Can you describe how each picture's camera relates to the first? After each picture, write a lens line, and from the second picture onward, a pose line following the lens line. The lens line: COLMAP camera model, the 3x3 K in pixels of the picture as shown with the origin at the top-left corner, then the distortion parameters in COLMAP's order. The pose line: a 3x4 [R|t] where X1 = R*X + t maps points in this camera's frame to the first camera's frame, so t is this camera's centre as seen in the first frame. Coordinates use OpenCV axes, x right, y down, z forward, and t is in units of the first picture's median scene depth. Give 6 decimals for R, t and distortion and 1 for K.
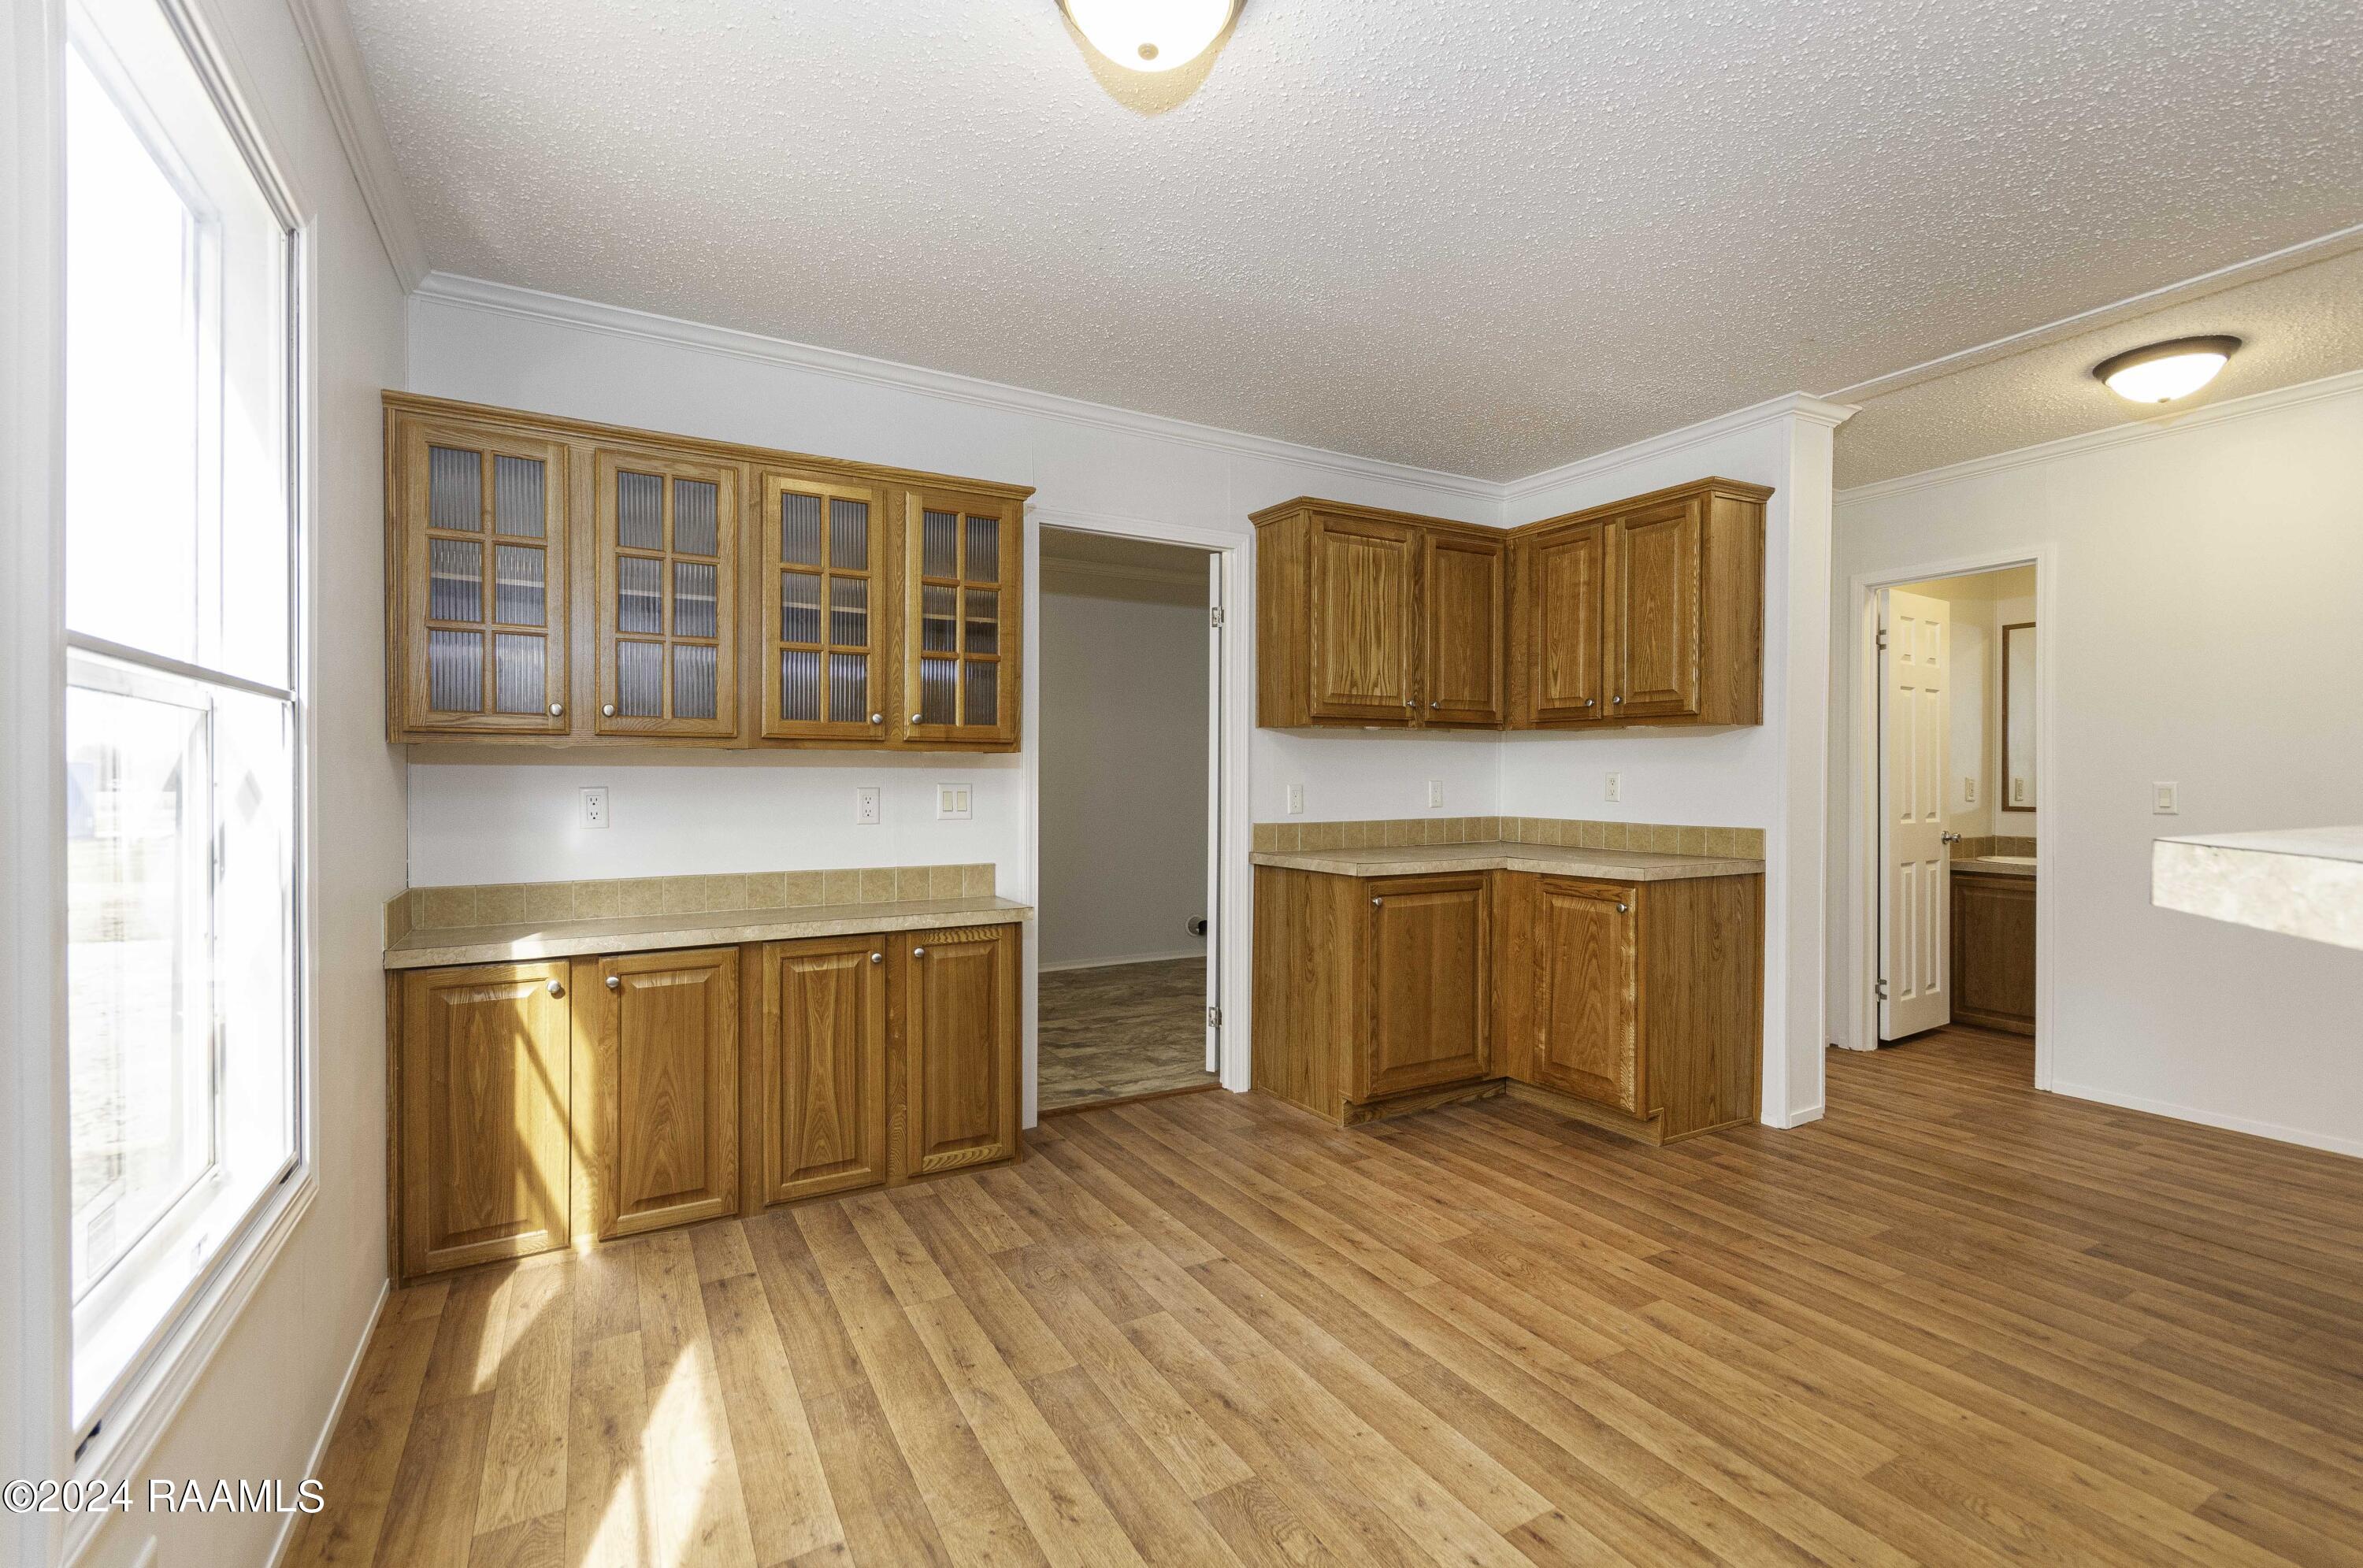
lens RADIAL K [[1047.7, 0, 1223.4], [0, 1047.7, 784.1], [0, 0, 1]] dist [0.002913, 0.000952]
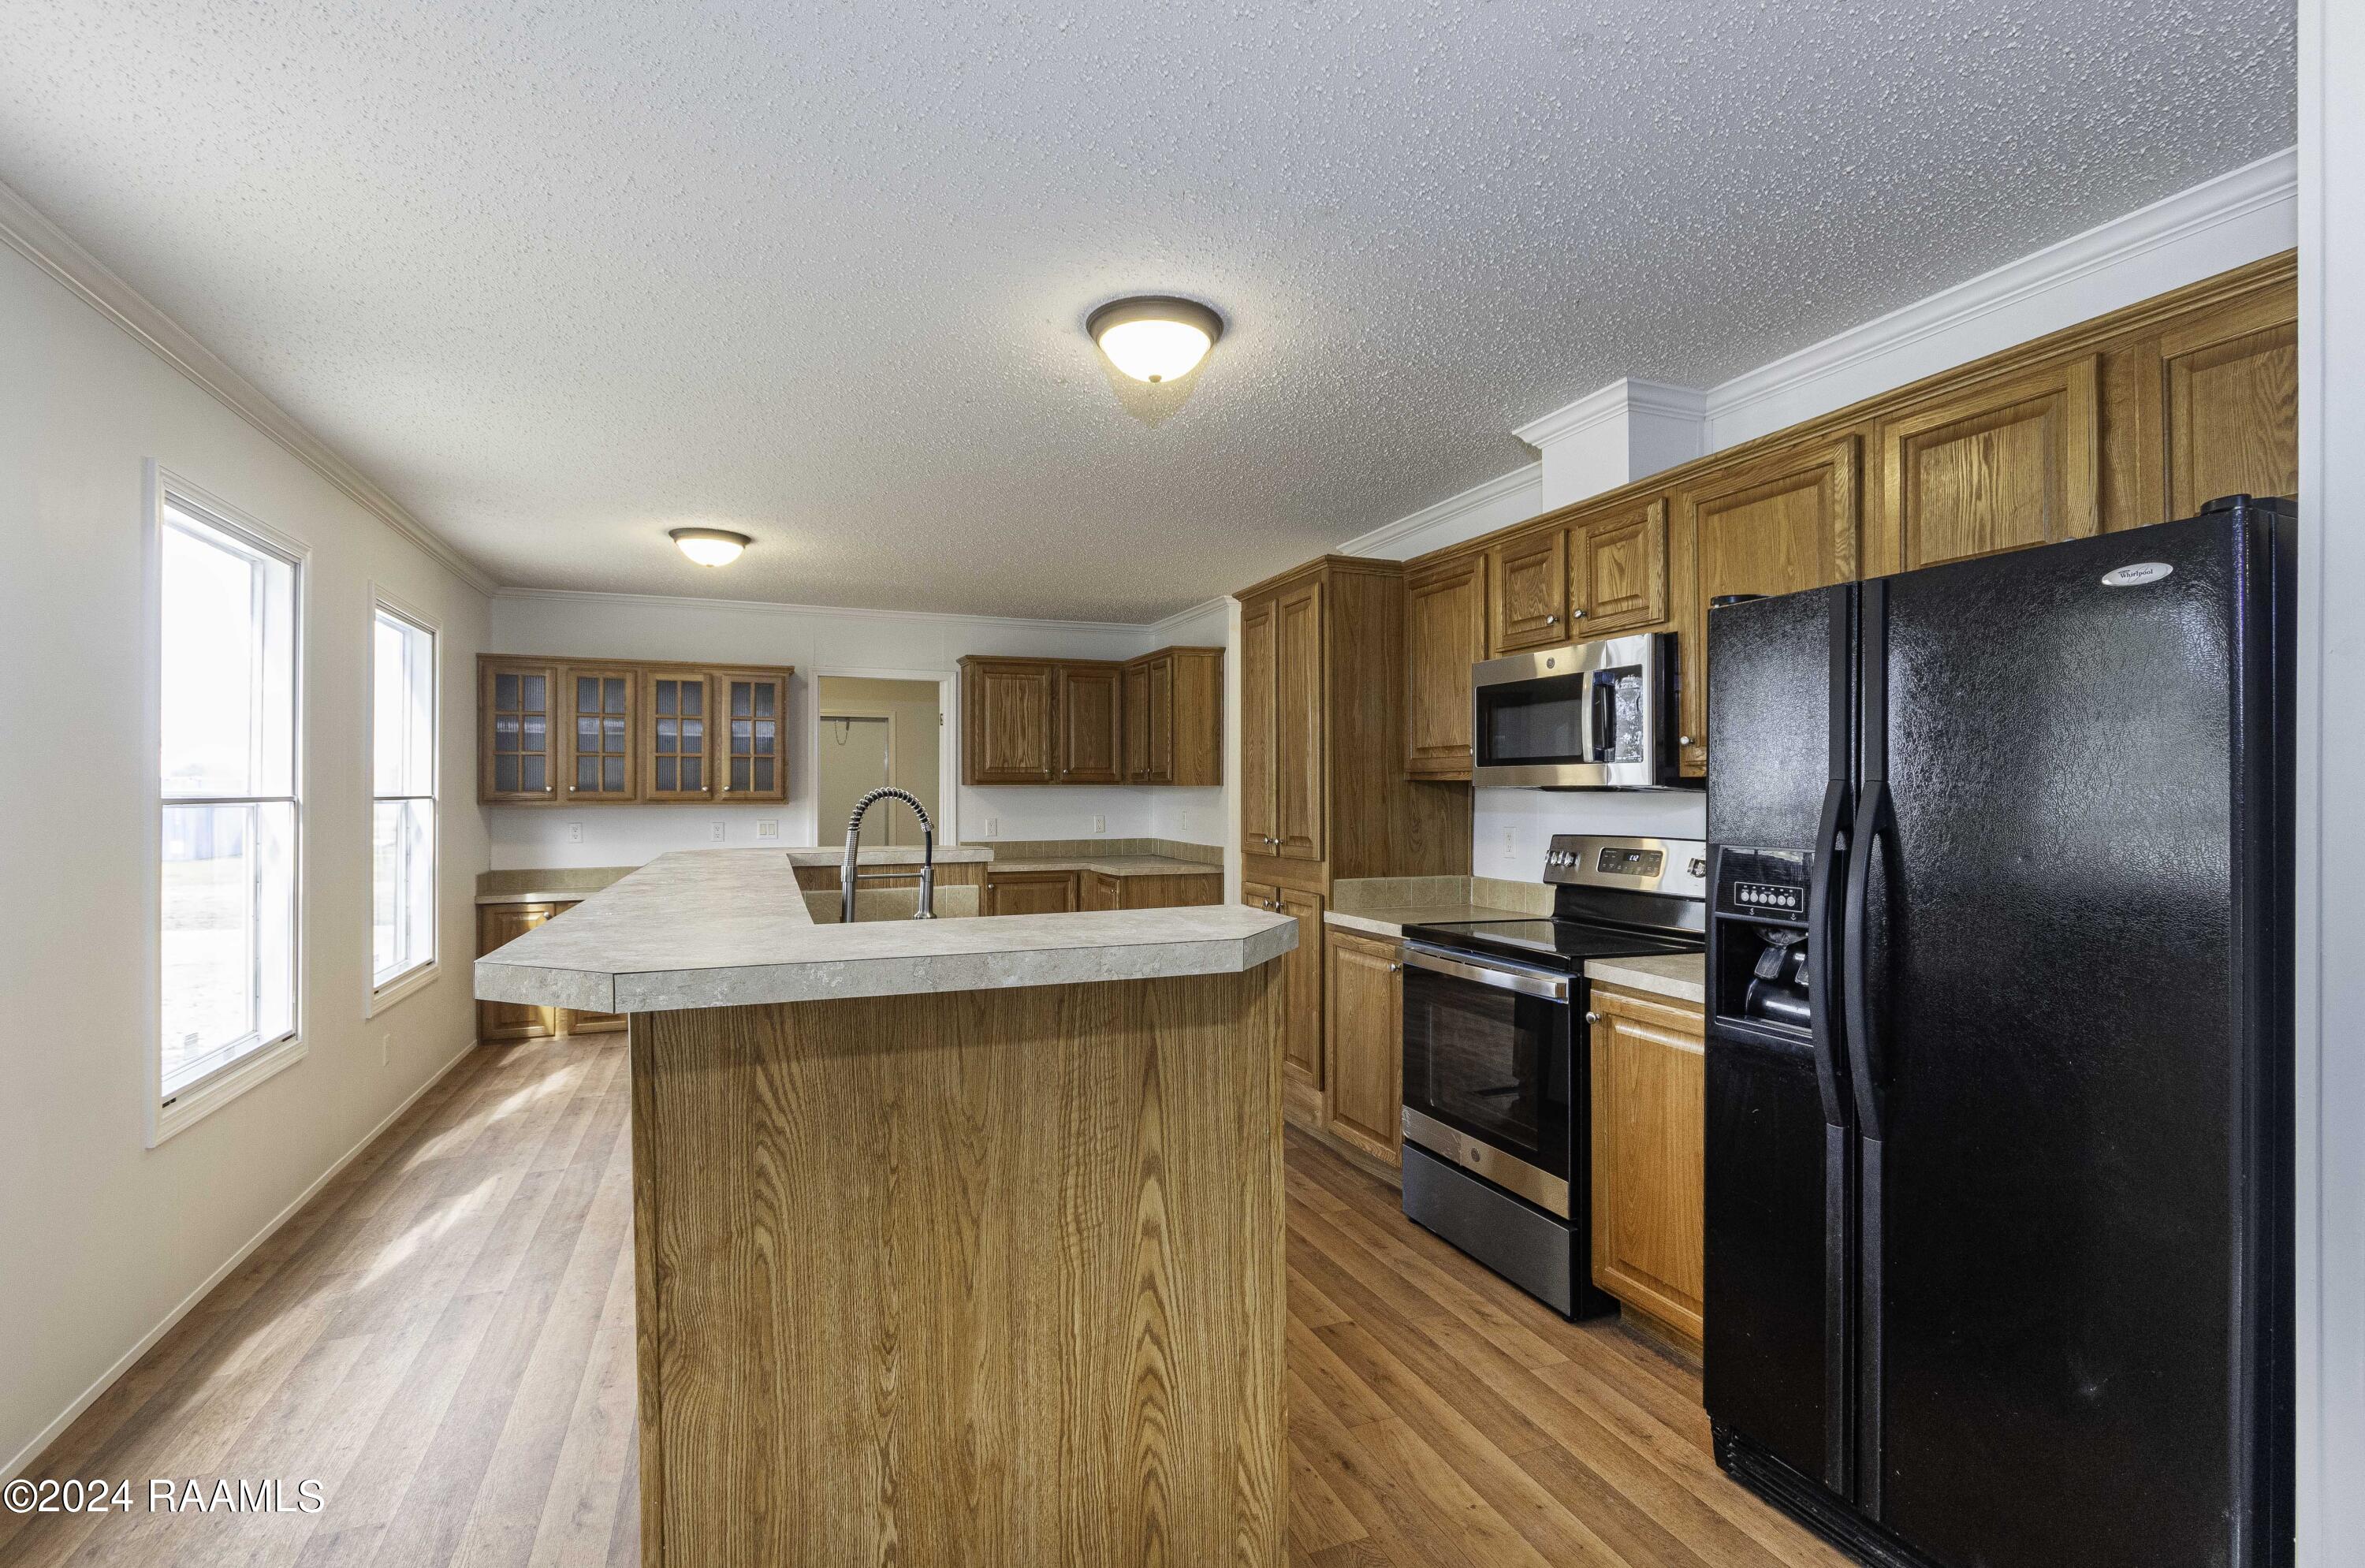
lens RADIAL K [[1141.8, 0, 1169.0], [0, 1141.8, 788.7], [0, 0, 1]] dist [0.078765, -0.000243]
pose [[0.984245, -0.000076, -0.176812, 0.939885], [-0.001243, 0.999972, -0.007350, -0.047871], [0.176808, 0.007454, 0.984217, -1.032040]]
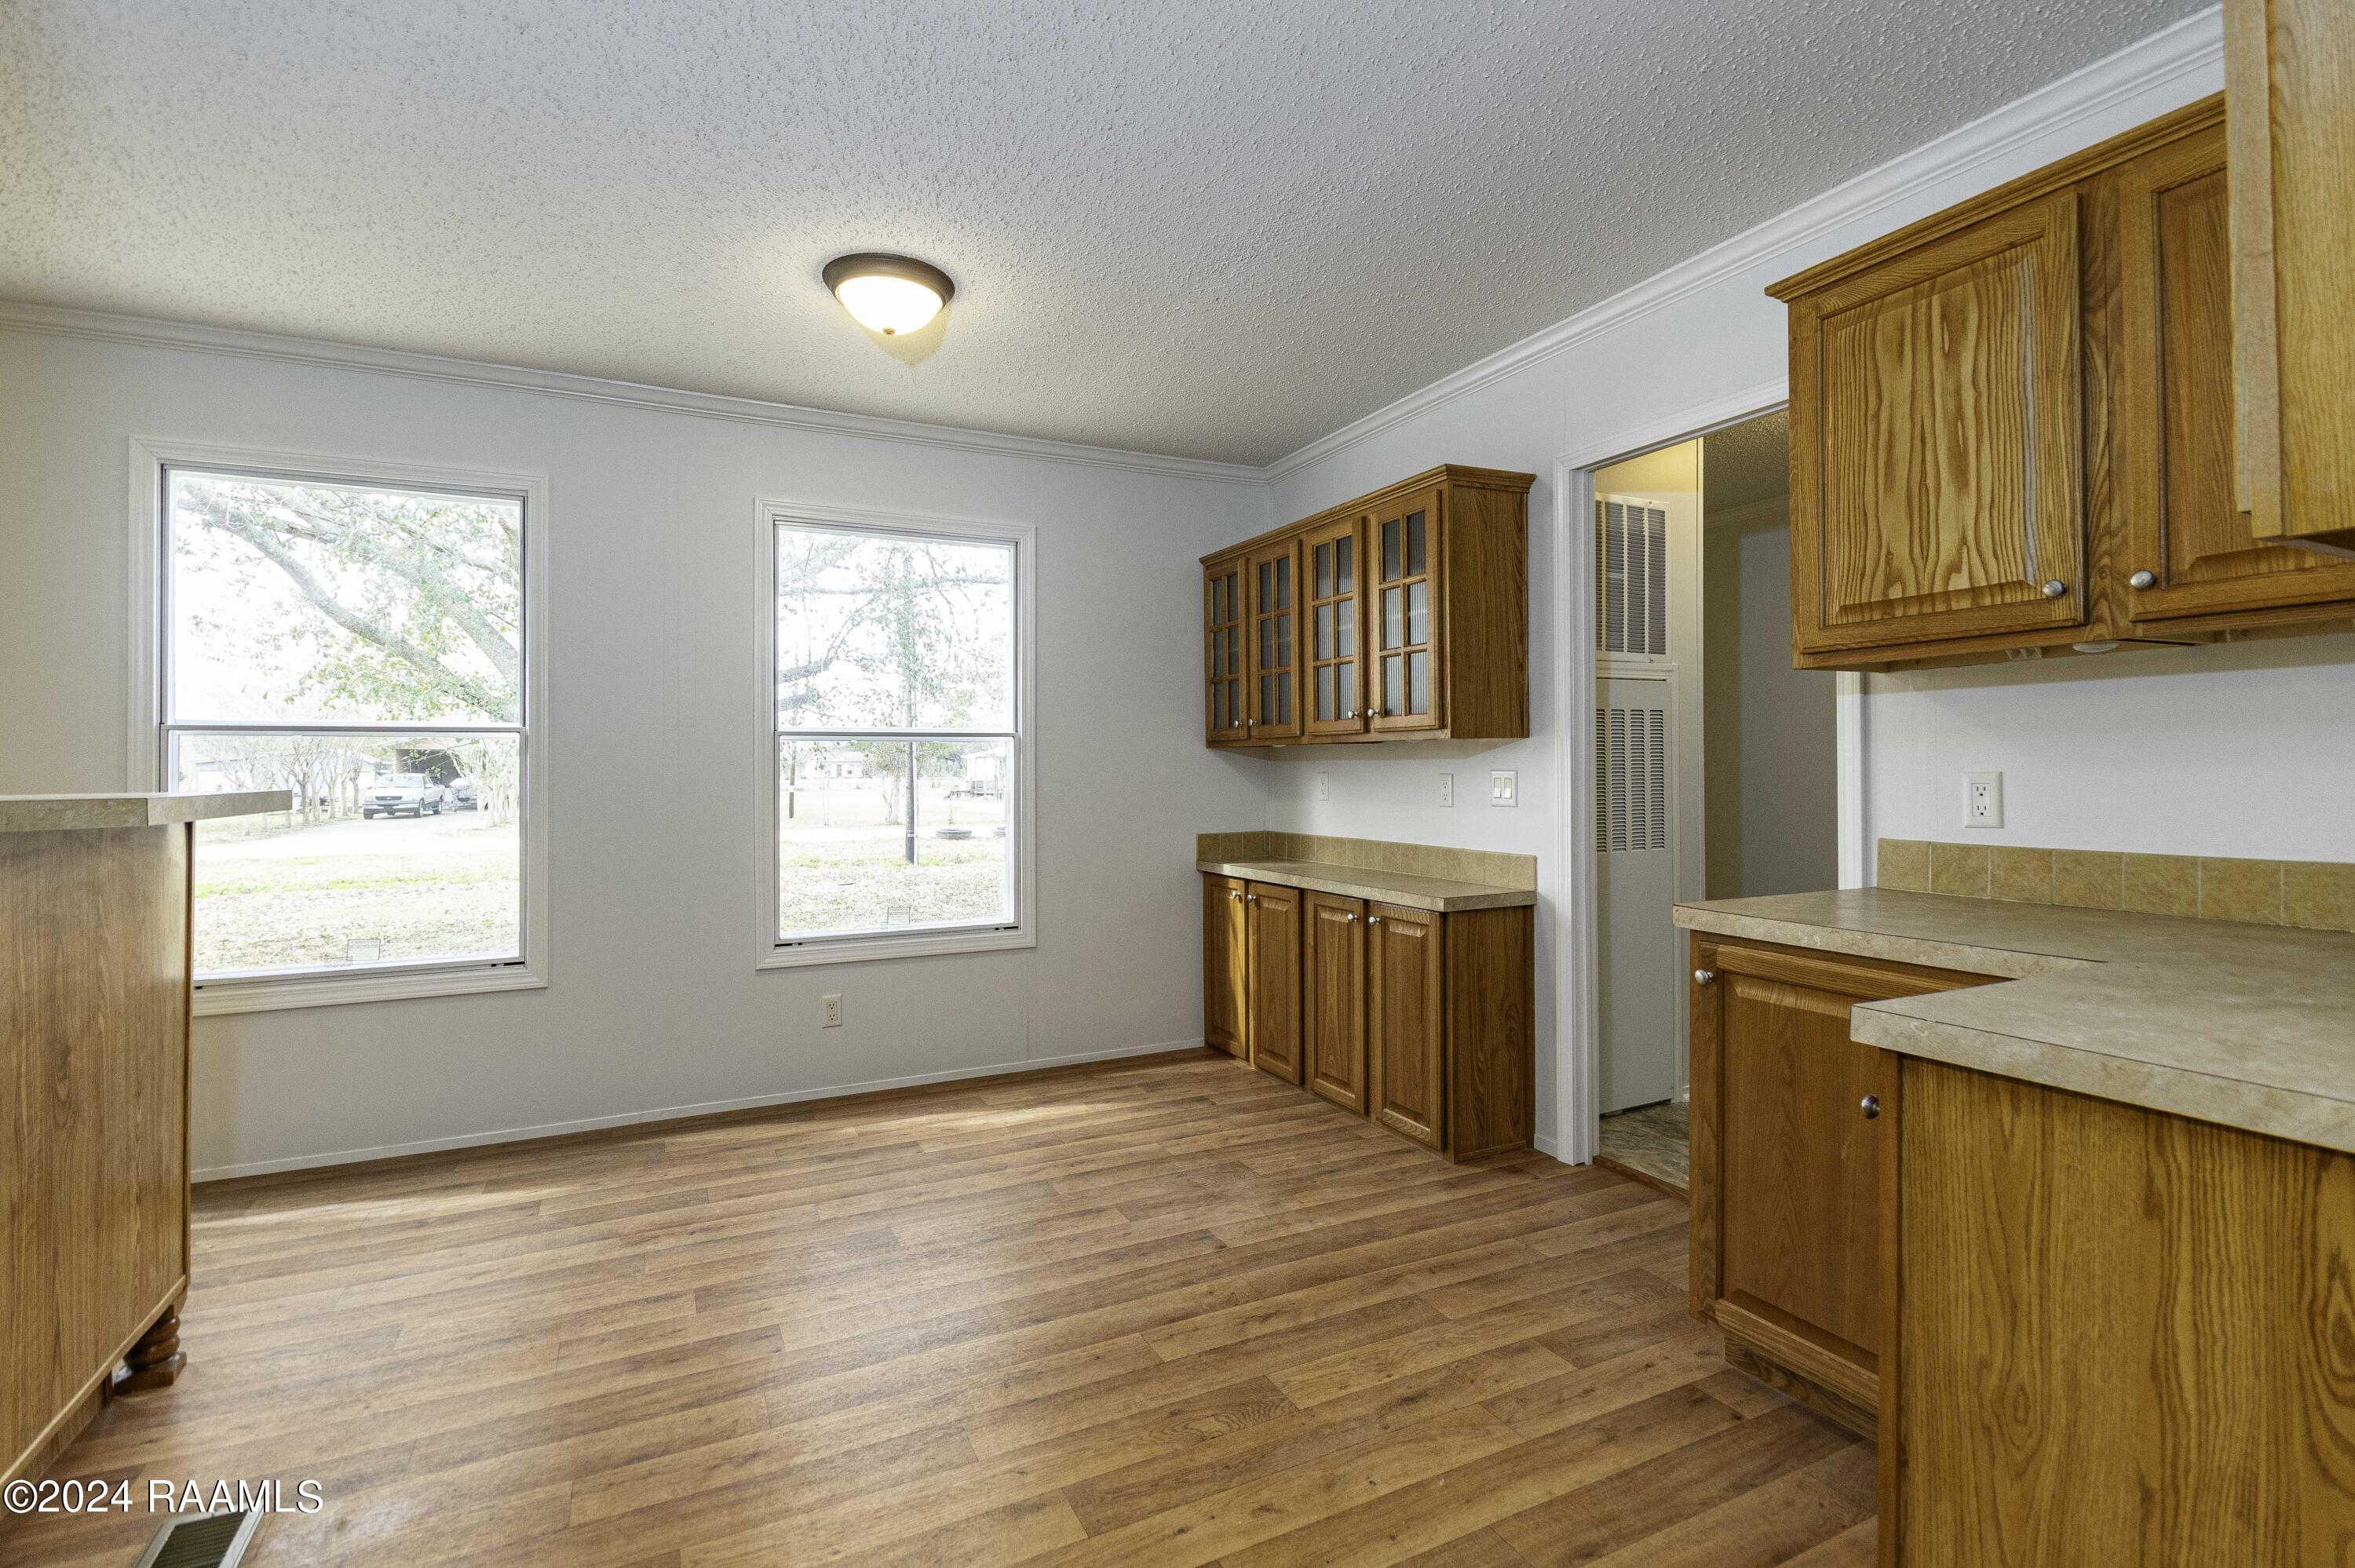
lens RADIAL K [[1088.2, 0, 1175.7], [0, 1088.2, 764.3], [0, 0, 1]] dist [-0.002085, -0.000652]
pose [[-0.087115, -0.003072, -0.996194, 0.904337], [0.001230, 0.999994, -0.003191, -0.003271], [0.996198, -0.001504, -0.087111, 0.909569]]
